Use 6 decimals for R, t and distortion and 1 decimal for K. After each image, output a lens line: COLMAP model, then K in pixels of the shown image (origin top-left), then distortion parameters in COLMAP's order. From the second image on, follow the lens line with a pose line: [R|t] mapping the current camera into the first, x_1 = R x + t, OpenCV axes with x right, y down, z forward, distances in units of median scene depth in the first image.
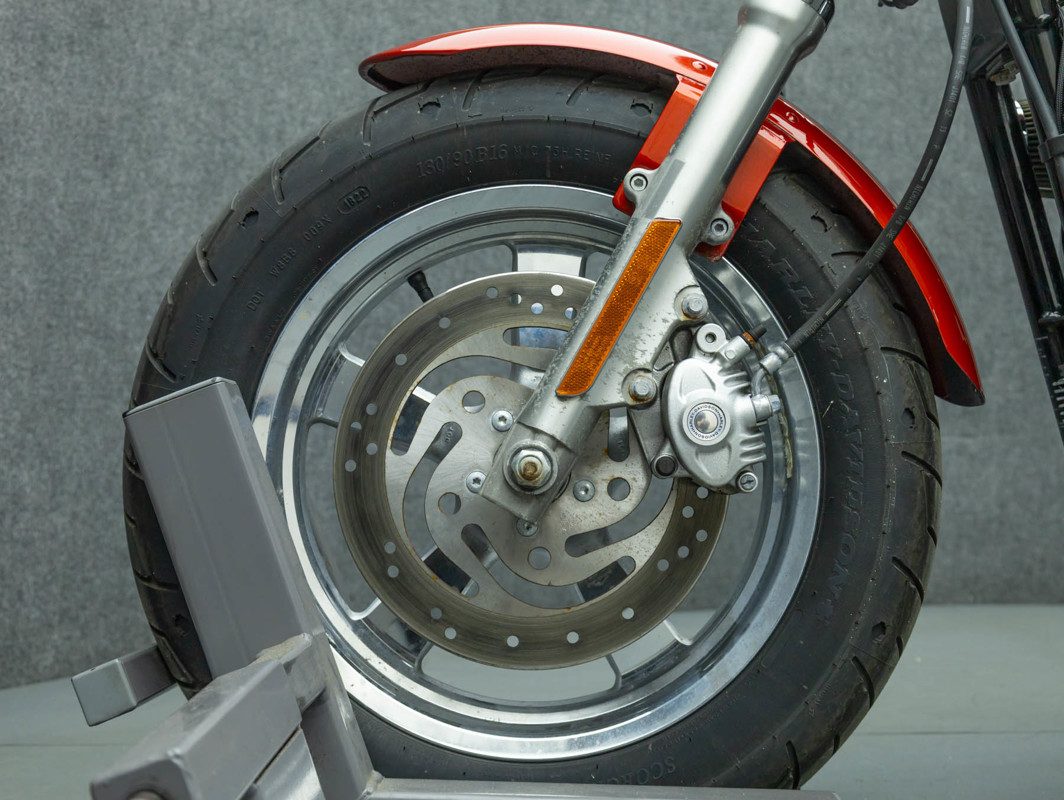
lens RADIAL K [[1451.6, 0, 522.1], [0, 1451.6, 407.1], [0, 0, 1]] dist [0.016524, 0.000000]
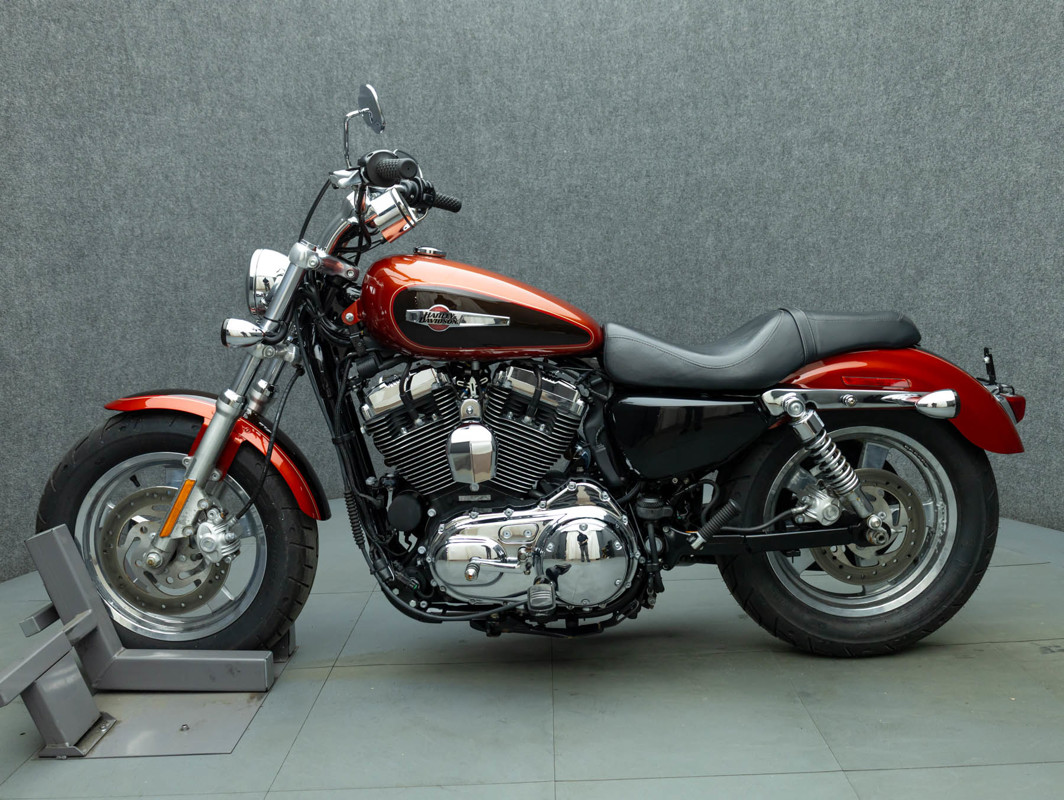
lens RADIAL K [[987.2, 0, 538.5], [0, 987.2, 404.9], [0, 0, 1]] dist [-0.006788, 0.006358]
pose [[0.999441, -0.025303, -0.021839, 0.403292], [0.028948, 0.981908, 0.187131, -0.298110], [0.016709, -0.187658, 0.982092, -0.449463]]
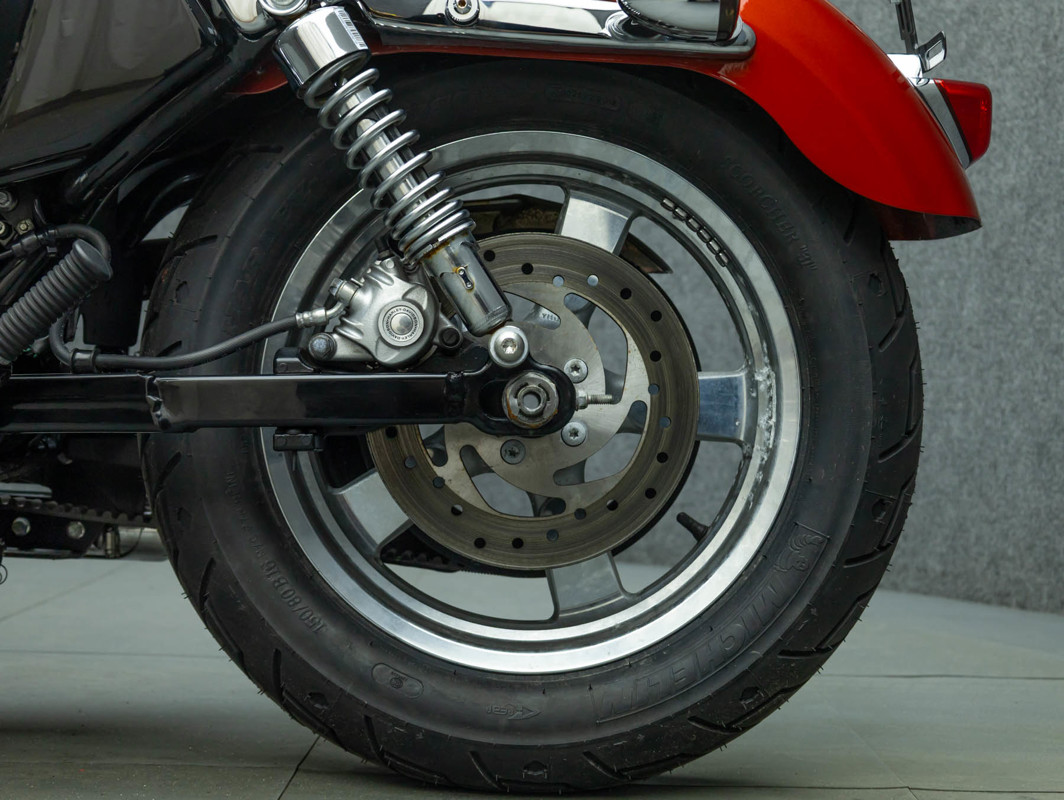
lens RADIAL K [[1564.7, 0, 539.7], [0, 1564.7, 400.3], [0, 0, 1]] dist [0.014347, 0.000000]
pose [[0.998712, 0.038602, -0.032929, 0.722581], [-0.037275, 0.998504, 0.040007, -0.010978], [0.034424, -0.038728, 0.998657, -0.061203]]
